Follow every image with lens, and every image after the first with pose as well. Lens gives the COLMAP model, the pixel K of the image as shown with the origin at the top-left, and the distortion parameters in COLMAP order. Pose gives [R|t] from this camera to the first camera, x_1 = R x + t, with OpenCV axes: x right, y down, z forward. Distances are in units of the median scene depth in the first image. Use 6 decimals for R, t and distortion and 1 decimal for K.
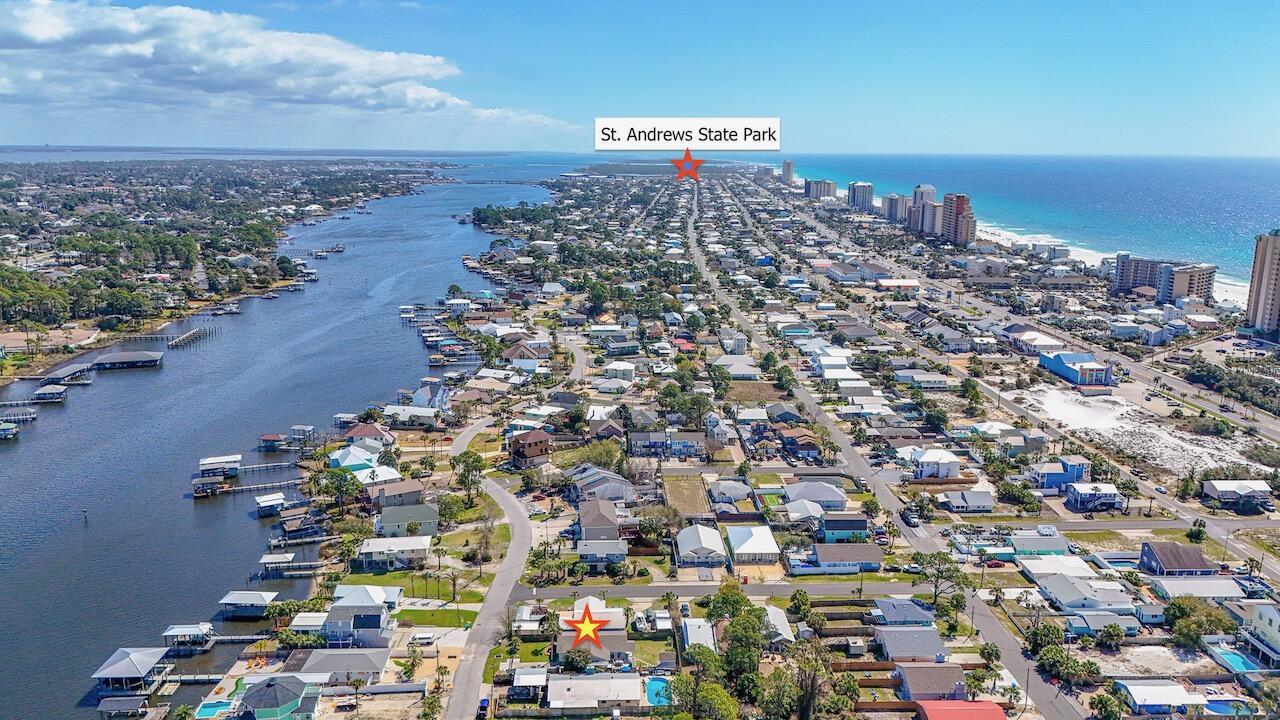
lens RADIAL K [[935.2, 0, 640.0], [0, 935.2, 360.0], [0, 0, 1]] dist [0.080637, -0.070549]
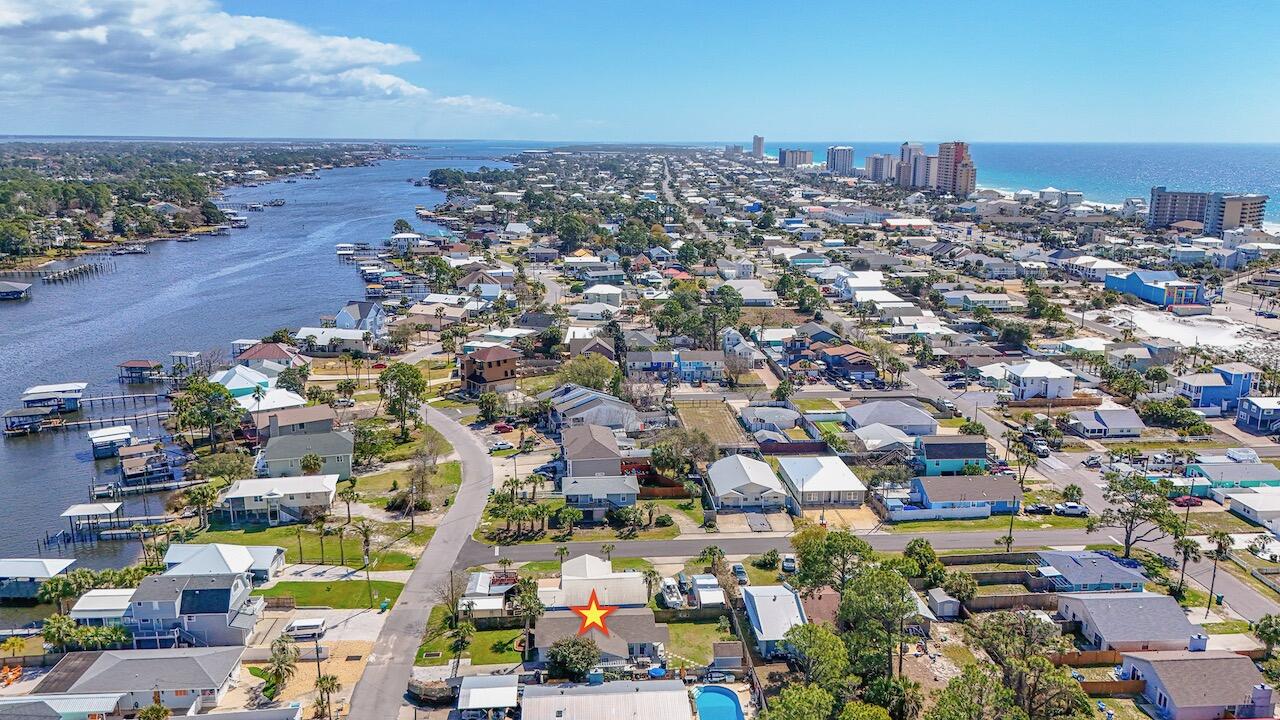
lens RADIAL K [[946.7, 0, 640.0], [0, 946.7, 360.0], [0, 0, 1]] dist [0.052620, -0.007744]
pose [[0.999333, -0.011394, 0.034681, -0.027279], [0.010955, 0.999858, 0.012823, 0.082367], [-0.034822, -0.012435, 0.999316, 0.268230]]
